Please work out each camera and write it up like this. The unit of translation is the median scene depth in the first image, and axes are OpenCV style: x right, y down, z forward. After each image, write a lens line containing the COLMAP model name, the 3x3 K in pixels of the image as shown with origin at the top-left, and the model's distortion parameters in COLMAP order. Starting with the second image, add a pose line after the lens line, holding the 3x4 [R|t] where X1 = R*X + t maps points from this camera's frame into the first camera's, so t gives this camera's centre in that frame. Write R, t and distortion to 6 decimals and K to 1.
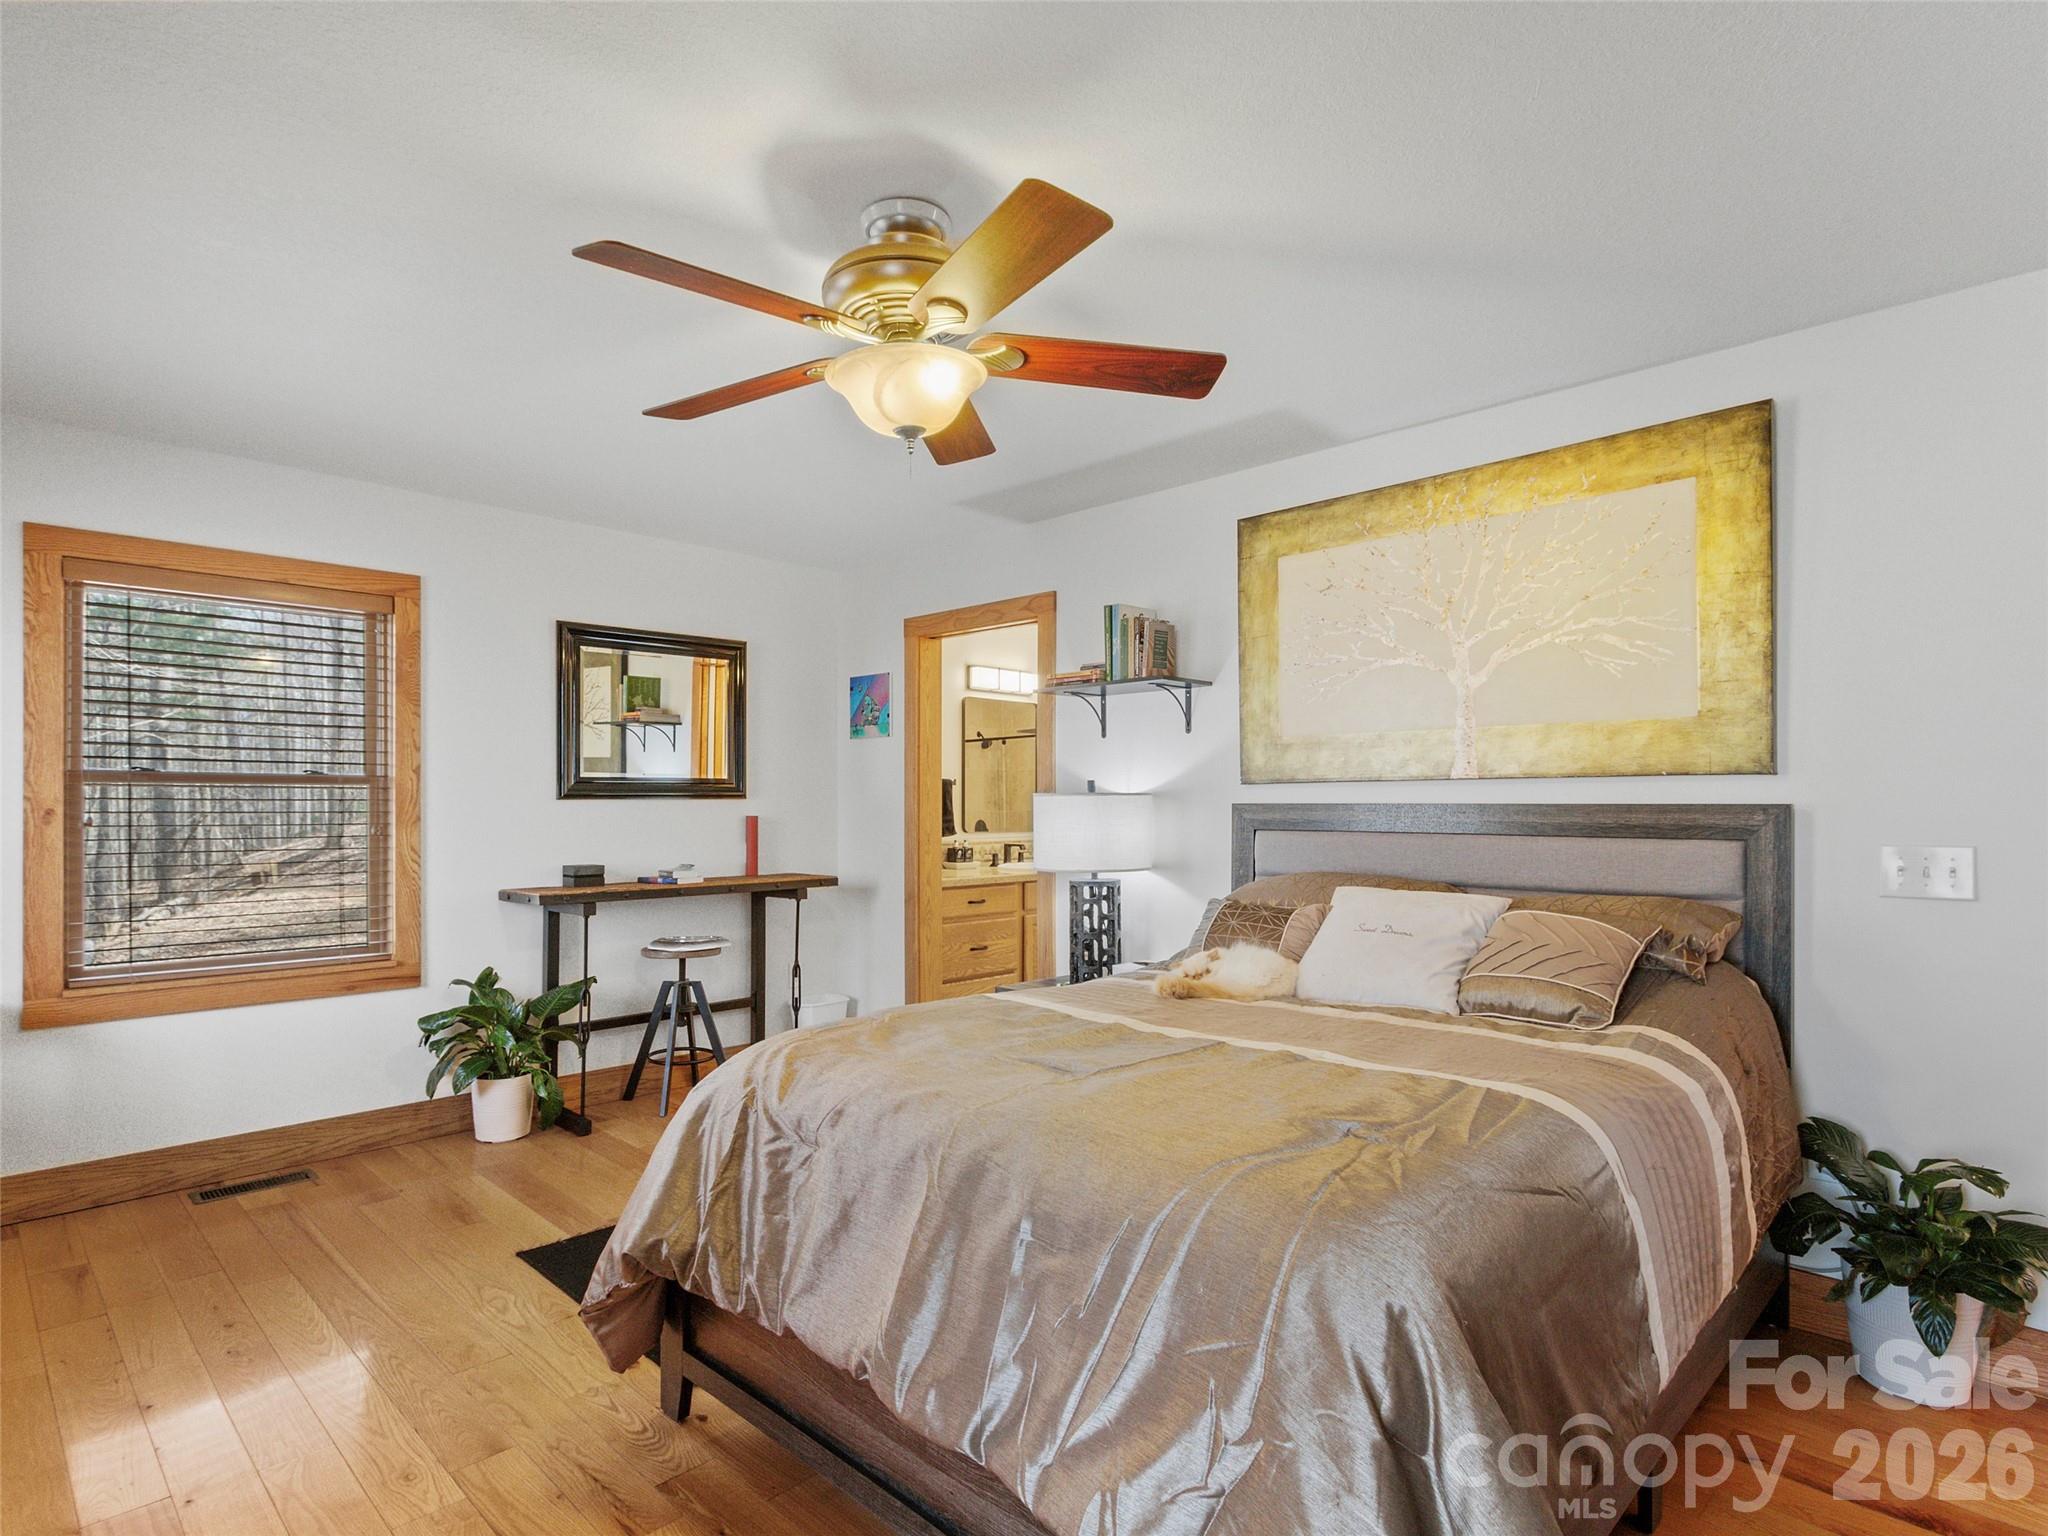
lens RADIAL K [[1072.3, 0, 1002.1], [0, 1072.3, 782.8], [0, 0, 1]] dist [0.006335, -0.000774]
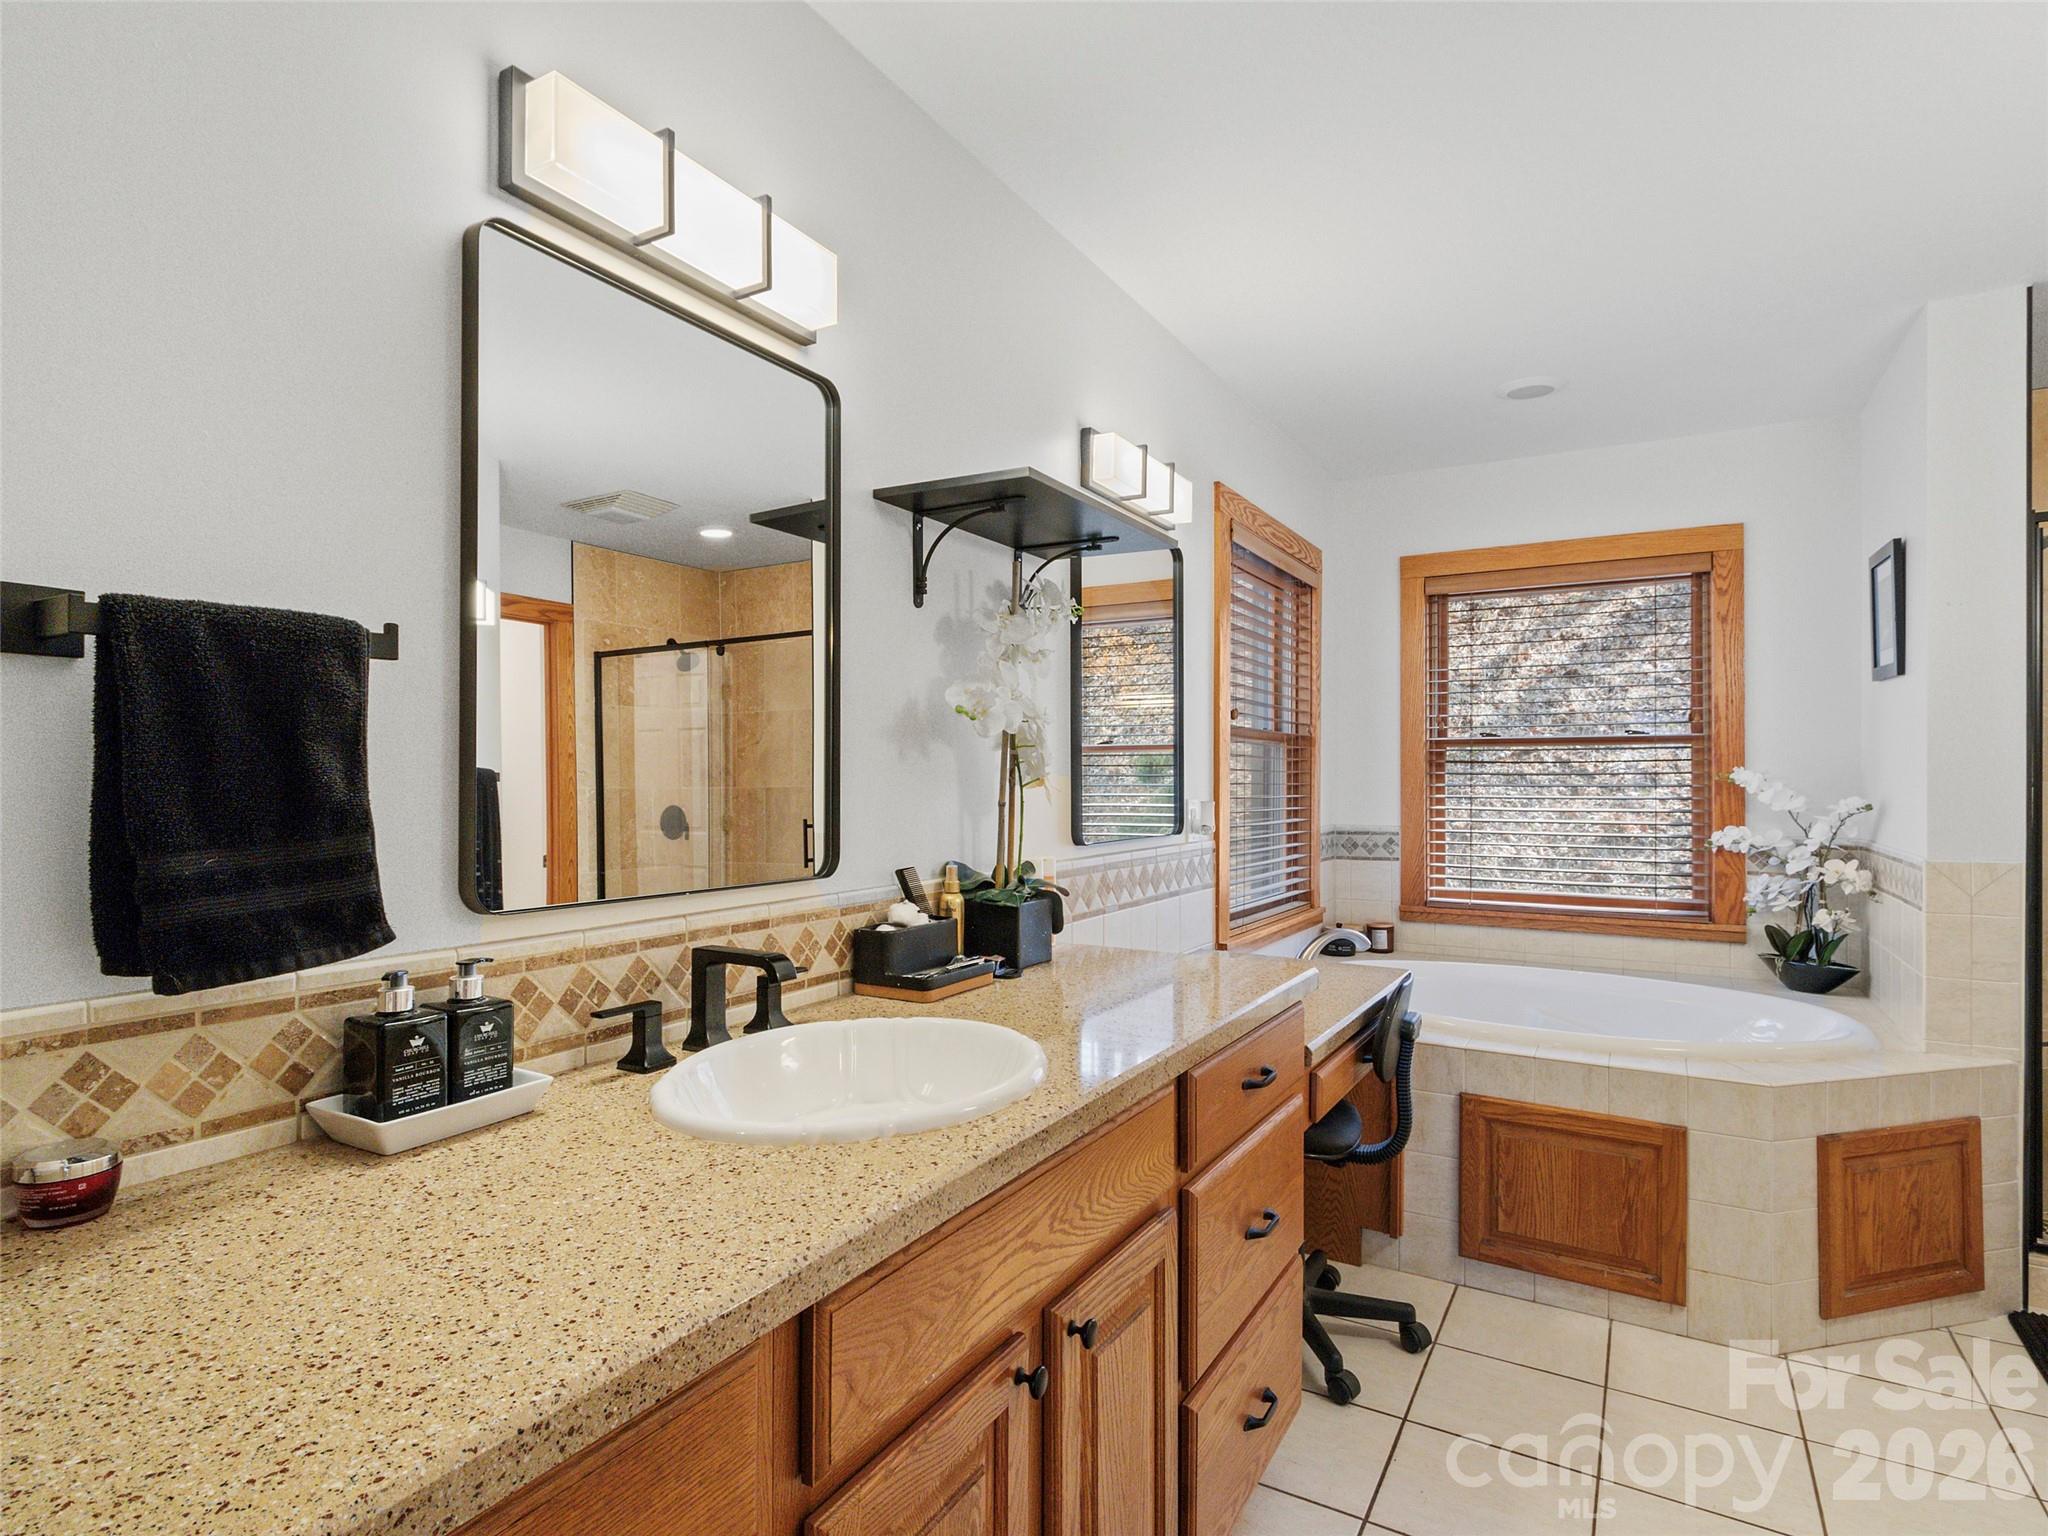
lens RADIAL K [[1072.3, 0, 1002.1], [0, 1072.3, 782.8], [0, 0, 1]] dist [0.006335, -0.000774]
pose [[0.969119, 0.002107, 0.246584, 0.014966], [-0.008818, 0.999620, 0.026116, 0.027213], [-0.246435, -0.027484, 0.968769, 1.291842]]
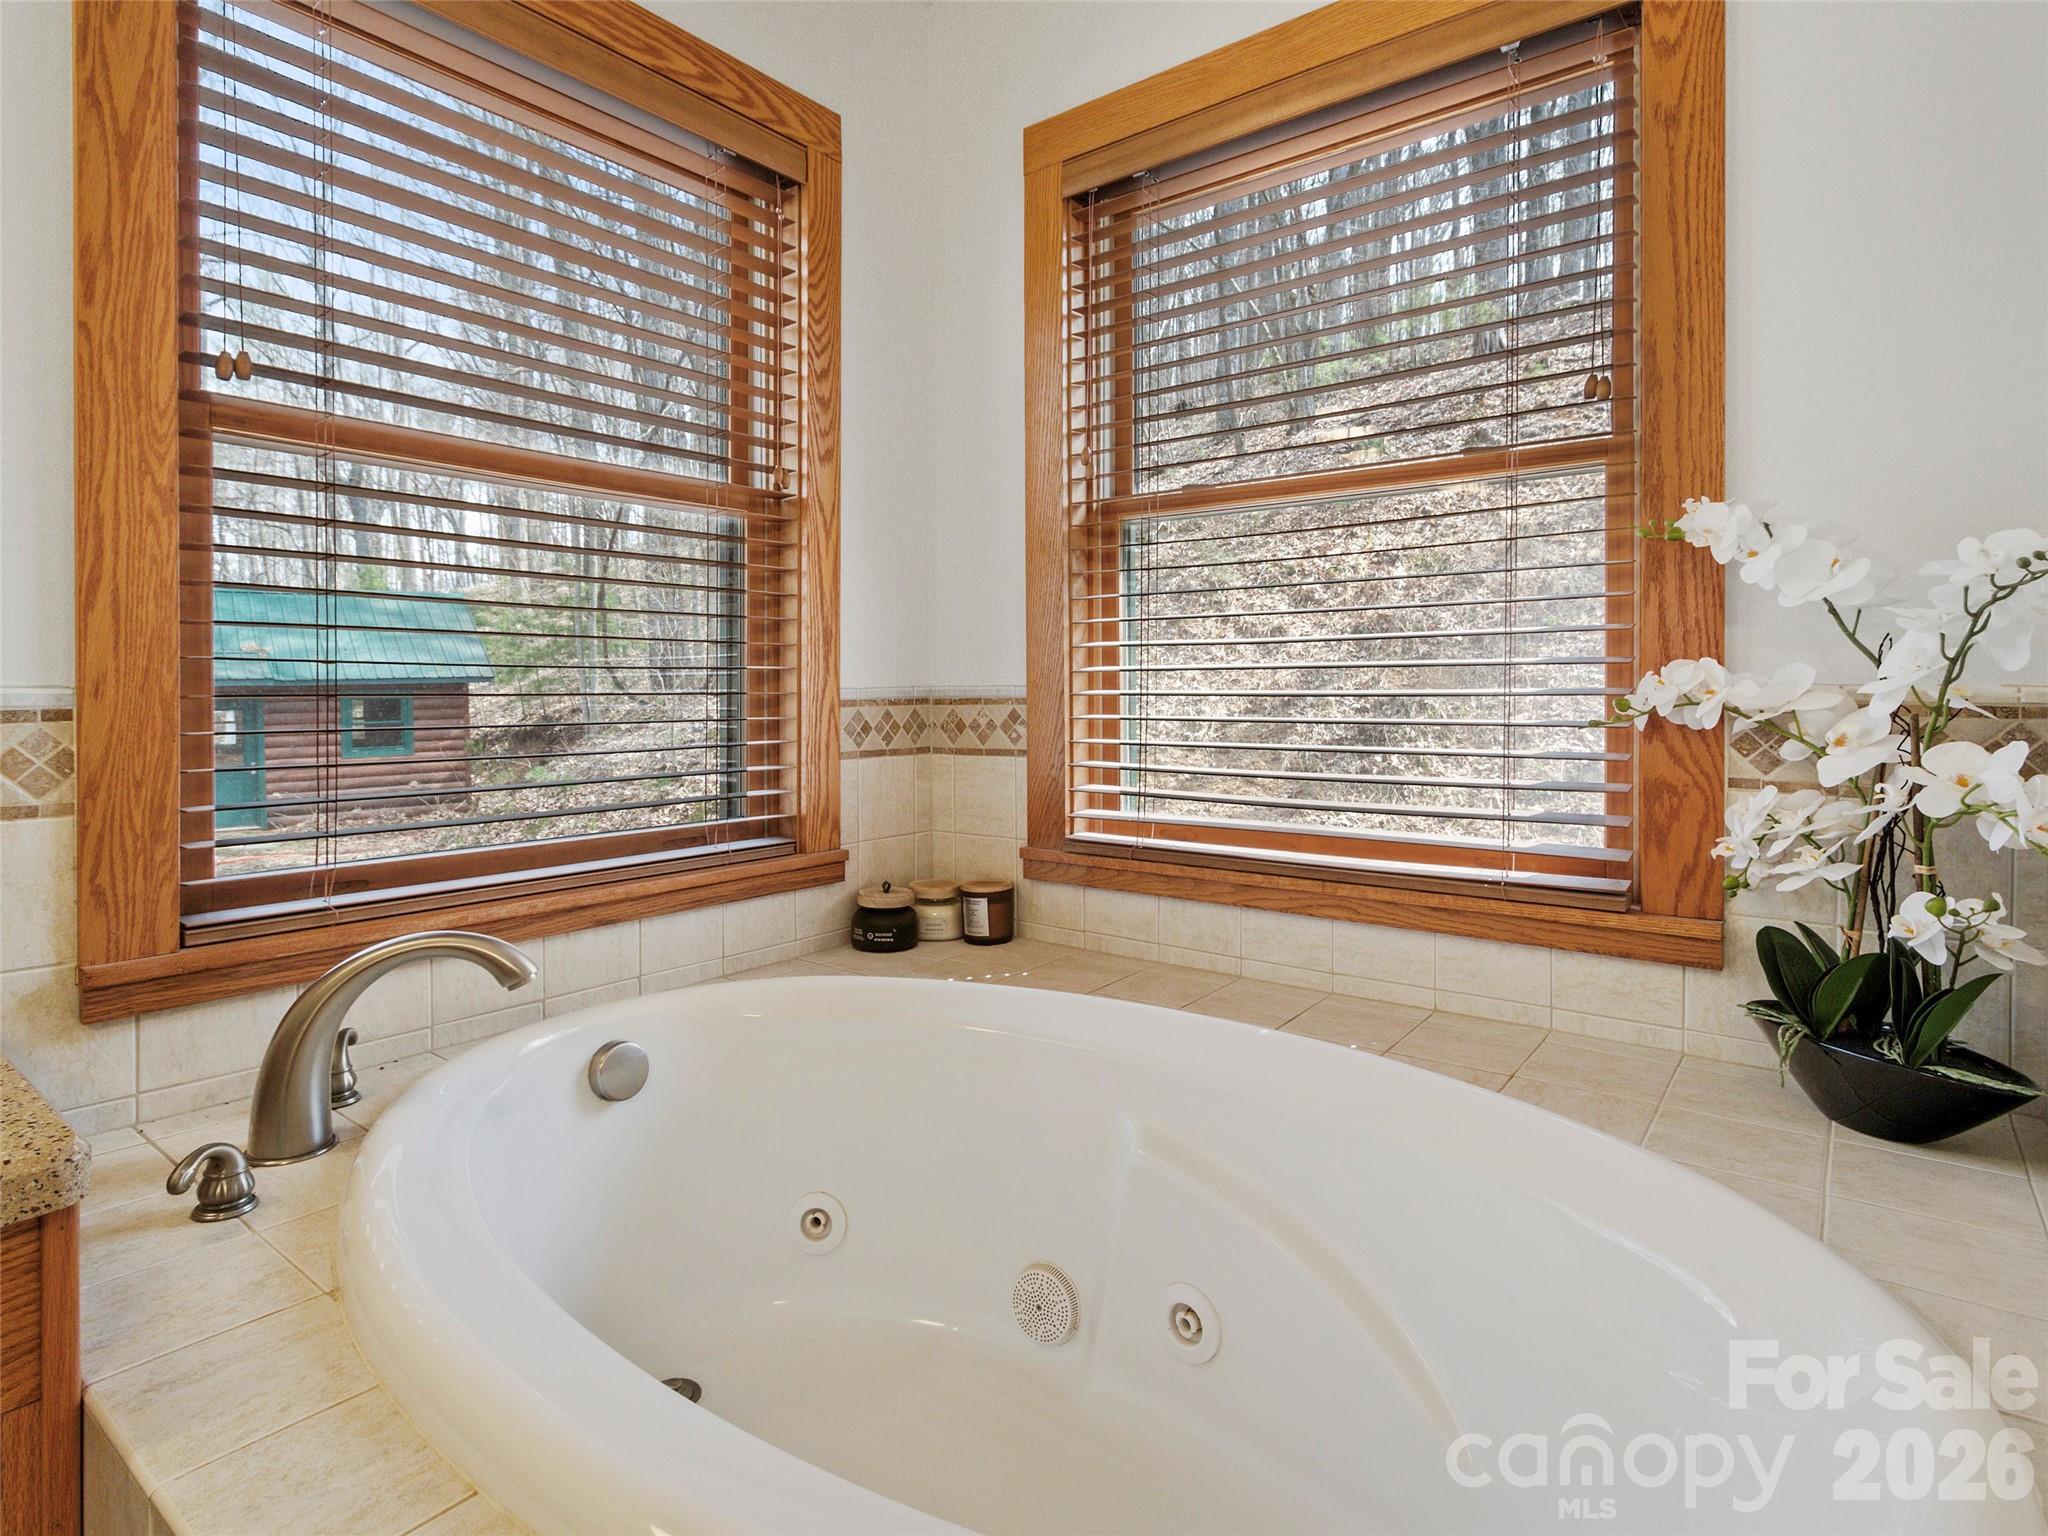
lens RADIAL K [[1079.1, 0, 1022.2], [0, 1079.1, 705.3], [0, 0, 1]] dist [0.016425, 0.000478]
pose [[0.992724, -0.004456, 0.120326, 0.627616], [-0.000004, 0.999314, 0.037042, 0.088241], [-0.120408, -0.036773, 0.992043, 1.729717]]
